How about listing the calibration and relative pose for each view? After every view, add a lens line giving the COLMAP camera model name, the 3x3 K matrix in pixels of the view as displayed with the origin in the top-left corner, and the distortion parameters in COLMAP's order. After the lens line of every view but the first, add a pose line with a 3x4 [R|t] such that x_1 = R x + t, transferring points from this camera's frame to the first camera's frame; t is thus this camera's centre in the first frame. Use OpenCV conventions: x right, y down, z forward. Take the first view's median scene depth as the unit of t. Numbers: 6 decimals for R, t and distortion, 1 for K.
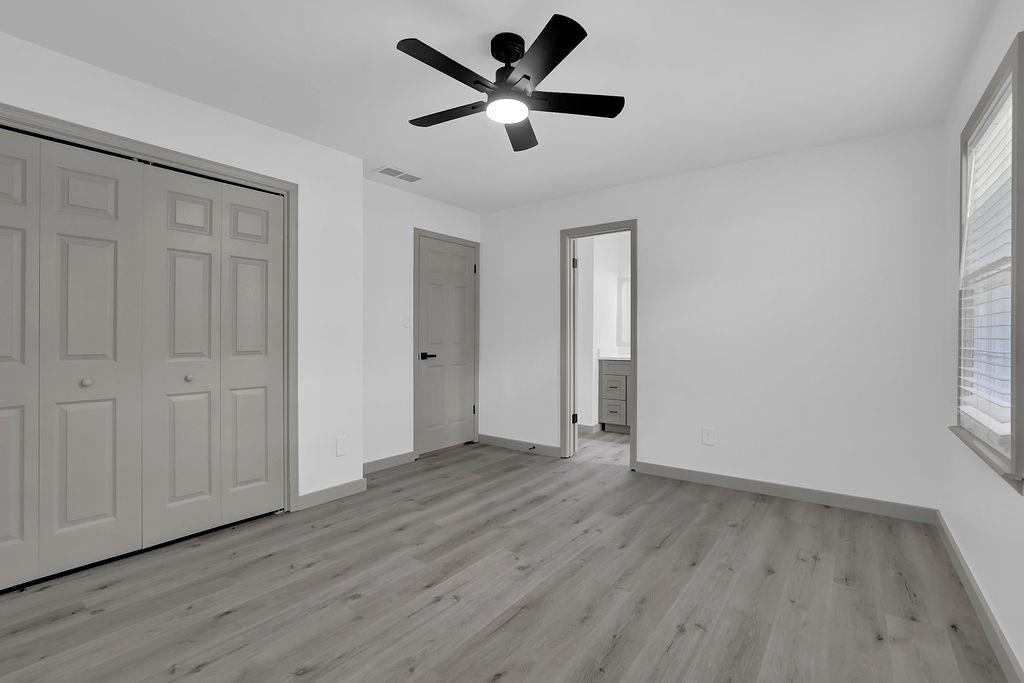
lens RADIAL K [[447.6, 0, 518.1], [0, 447.6, 339.1], [0, 0, 1]] dist [-0.043351, 0.017606]
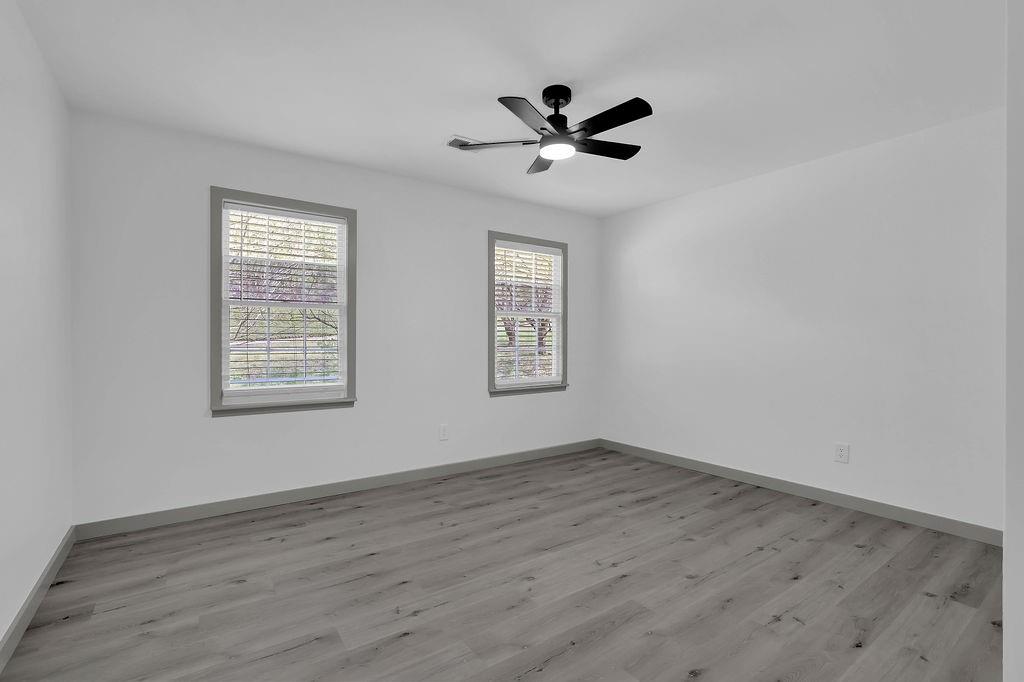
lens RADIAL K [[447.6, 0, 518.1], [0, 447.6, 338.6], [0, 0, 1]] dist [-0.043351, 0.017606]
pose [[-0.951807, -0.006488, 0.306629, -0.261959], [-0.004390, 0.999962, 0.007530, -0.015538], [-0.306666, 0.005821, -0.951799, 1.944193]]
